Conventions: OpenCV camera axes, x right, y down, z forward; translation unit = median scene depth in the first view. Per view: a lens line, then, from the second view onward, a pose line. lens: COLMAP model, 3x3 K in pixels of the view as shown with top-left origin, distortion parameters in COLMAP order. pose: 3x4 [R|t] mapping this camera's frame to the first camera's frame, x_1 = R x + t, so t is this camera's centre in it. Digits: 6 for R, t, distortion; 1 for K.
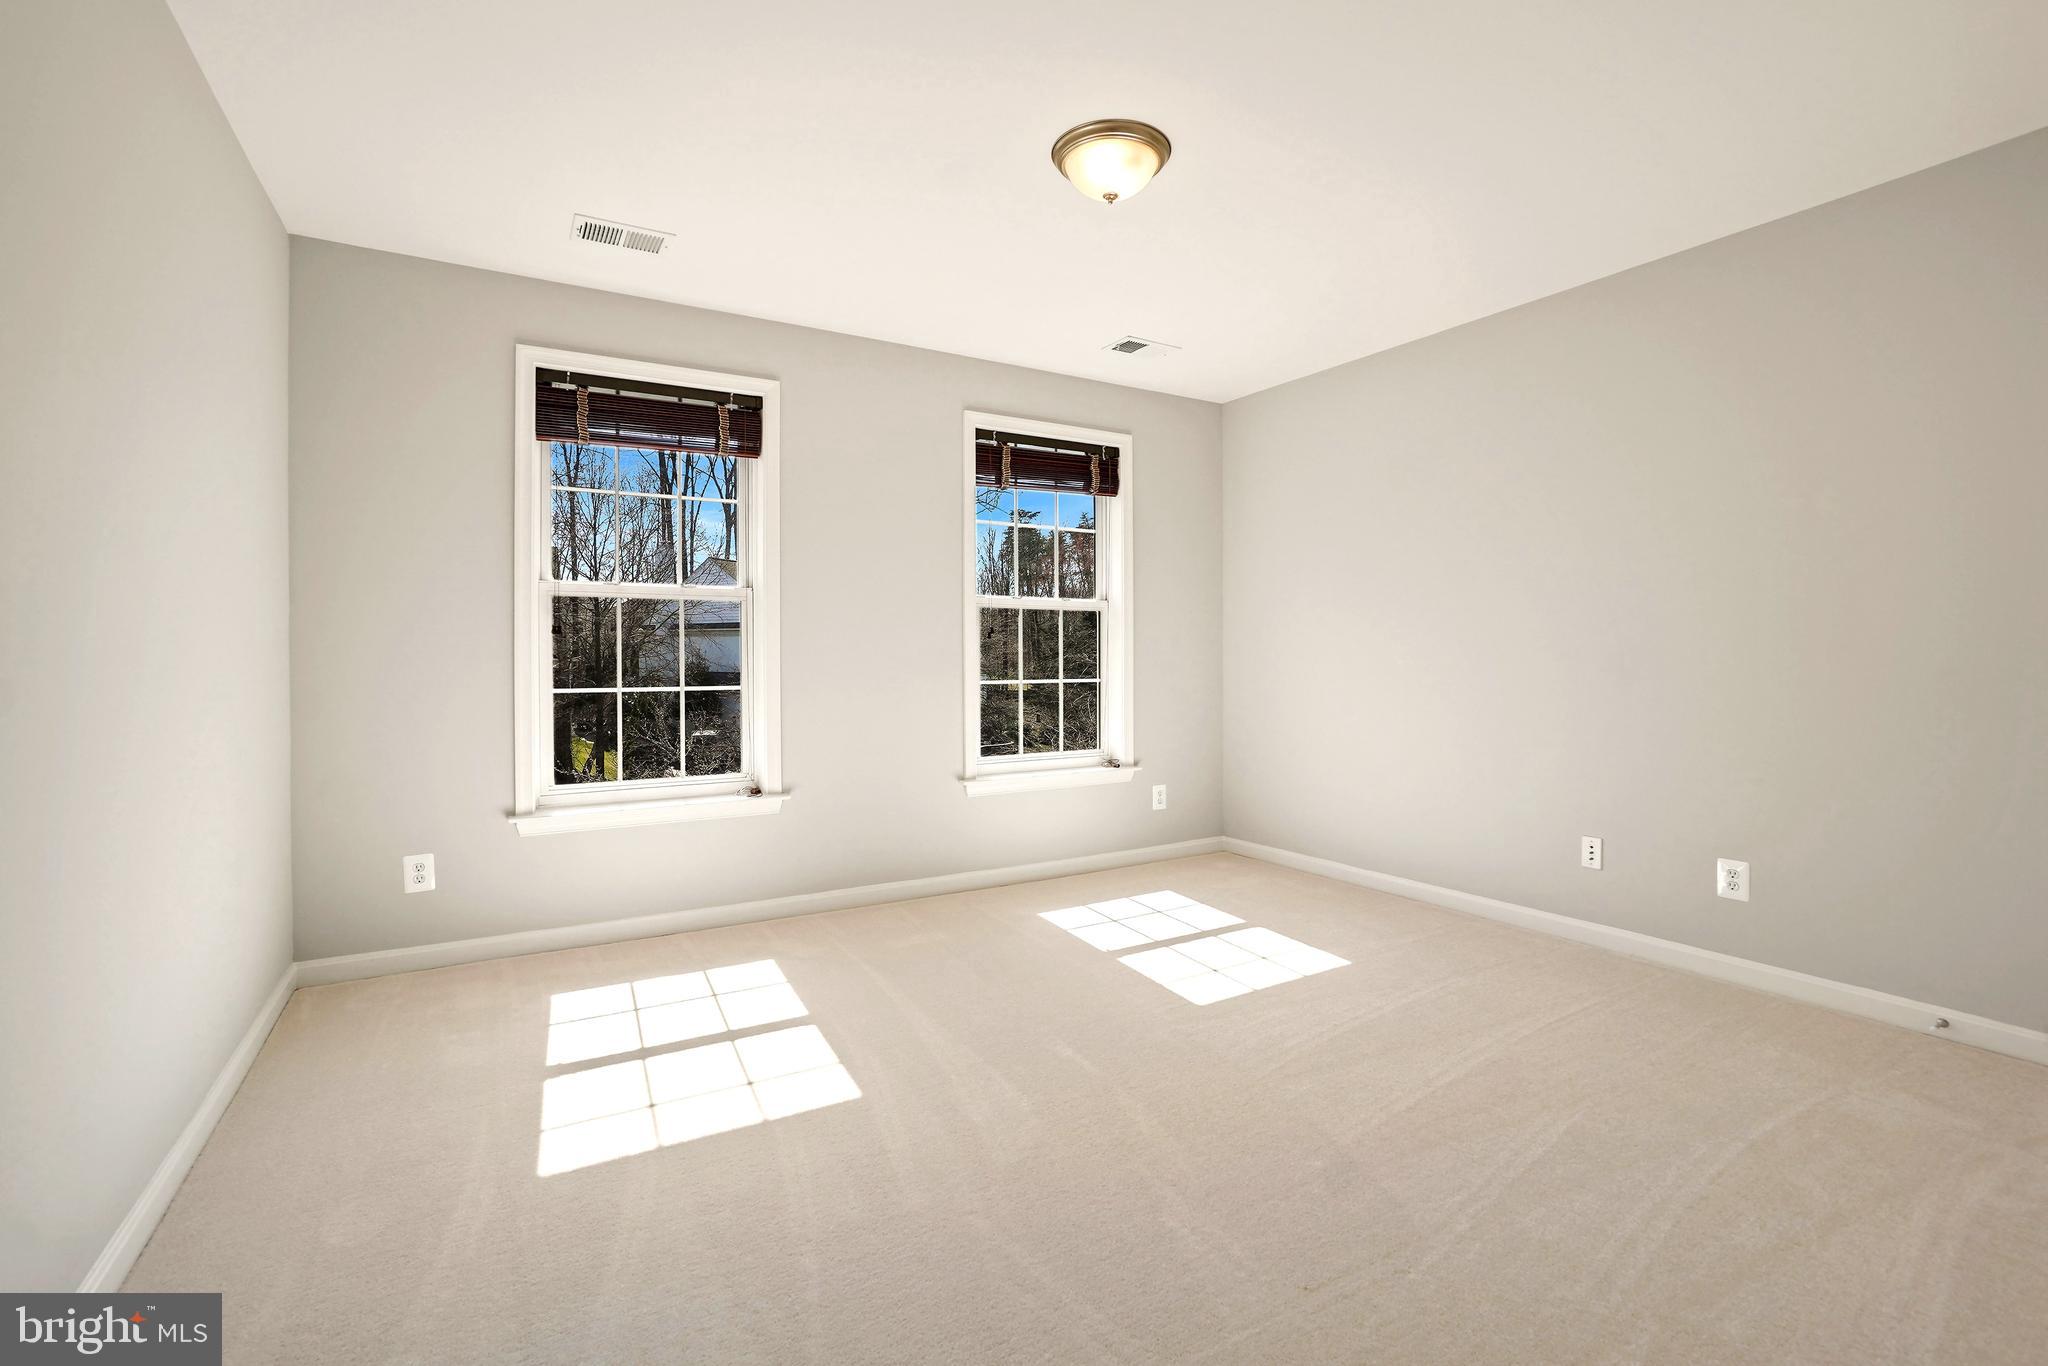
lens RADIAL K [[913.4, 0, 1009.3], [0, 913.4, 677.6], [0, 0, 1]] dist [-0.029871, 0.001115]
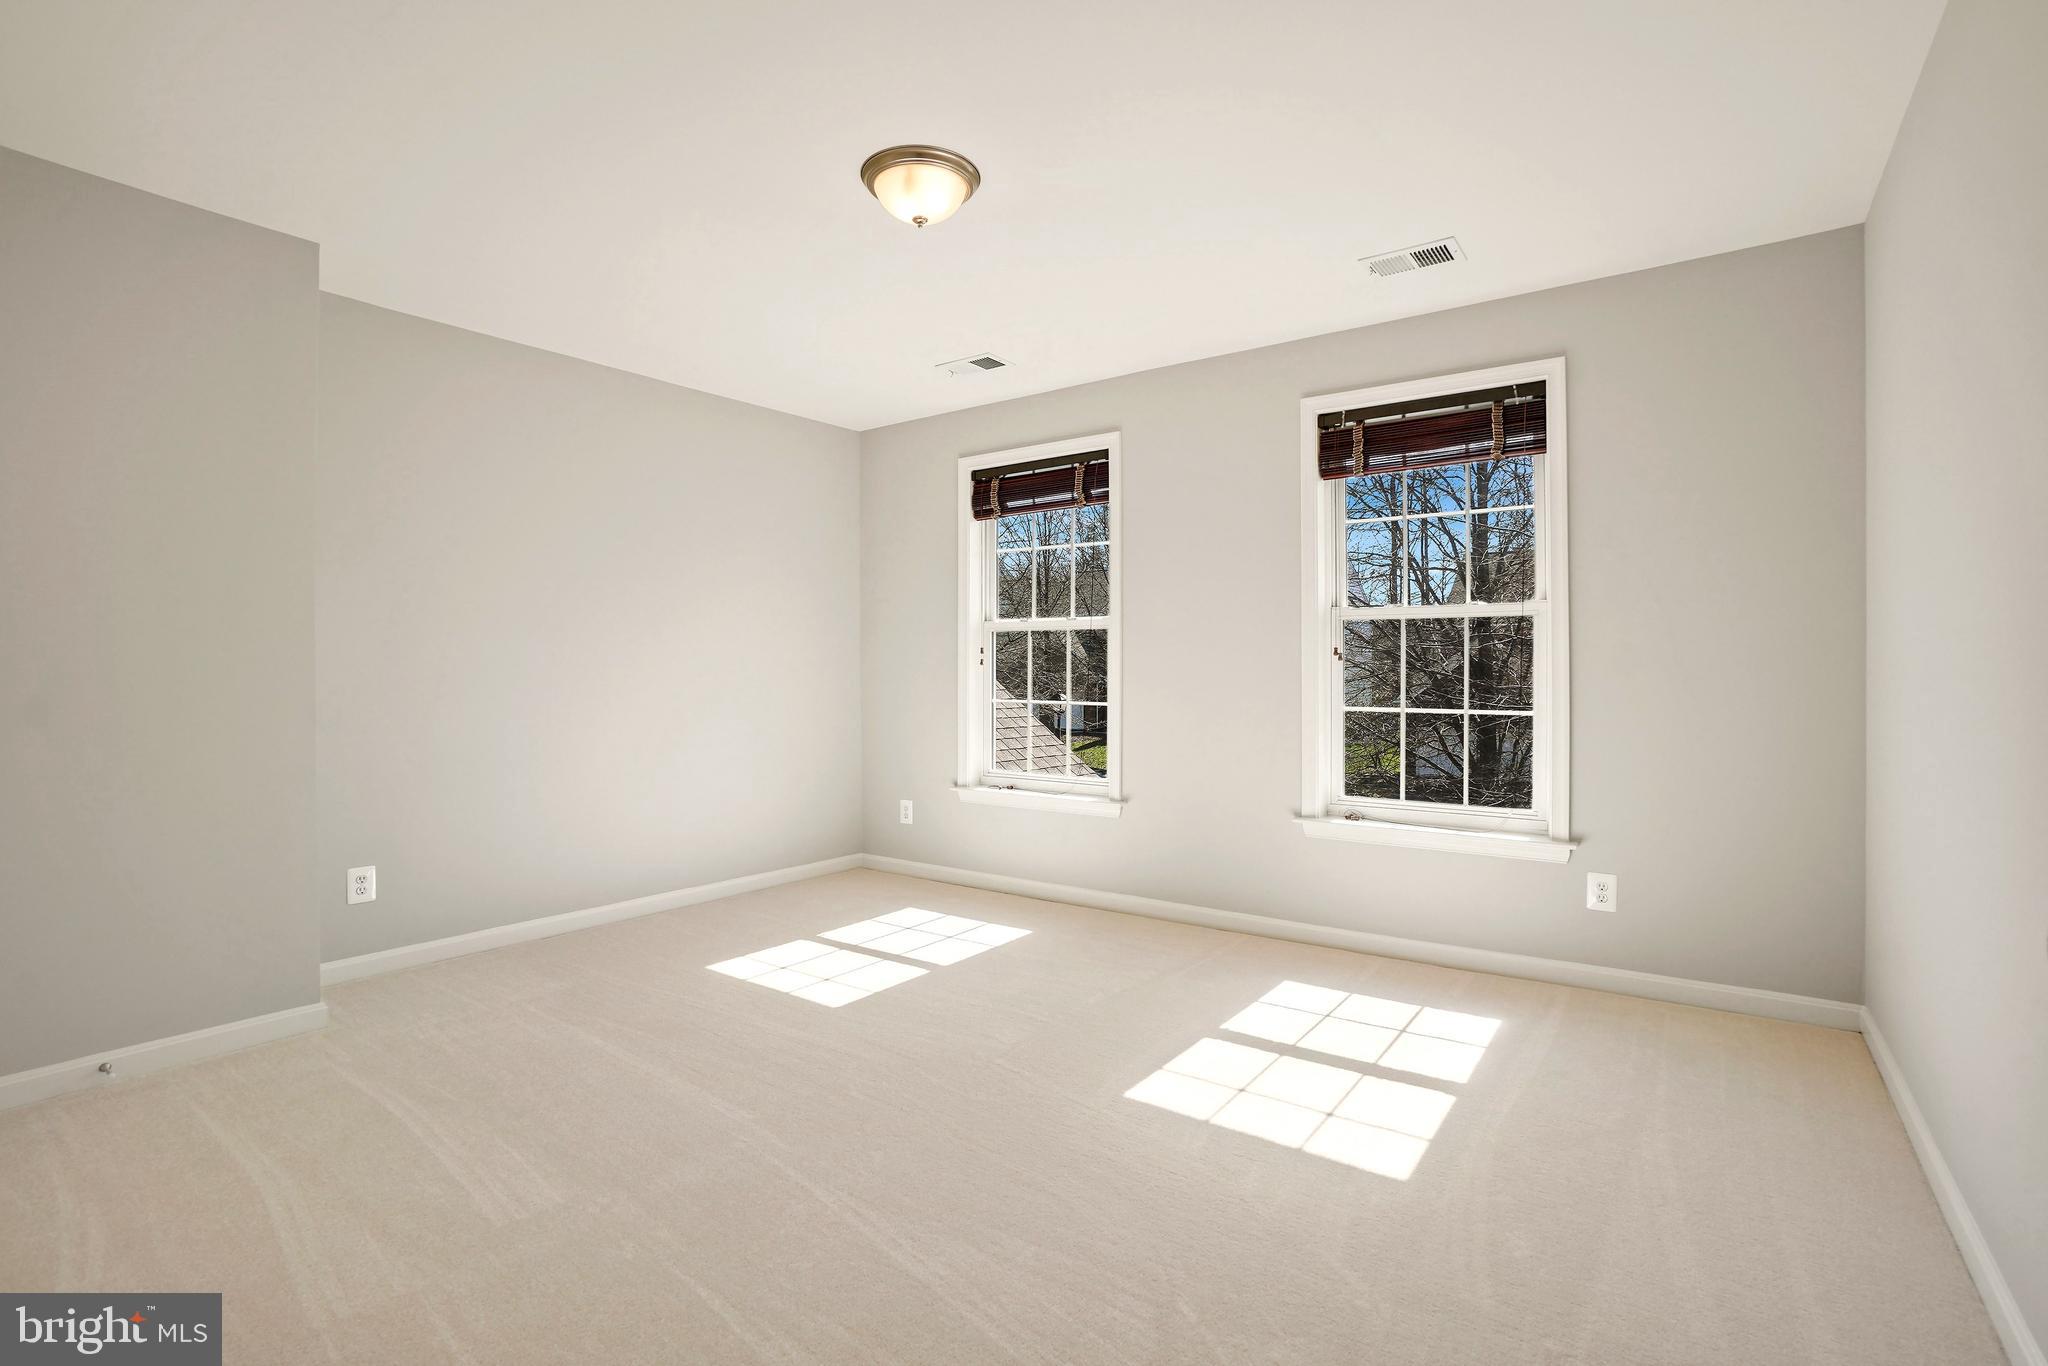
lens RADIAL K [[913.4, 0, 1008.8], [0, 913.4, 682.4], [0, 0, 1]] dist [-0.029871, 0.001115]
pose [[0.397795, 0.012037, -0.917395, 0.586470], [-0.027489, 0.999621, 0.001196, -0.010996], [0.917062, 0.024743, 0.397975, 0.353749]]
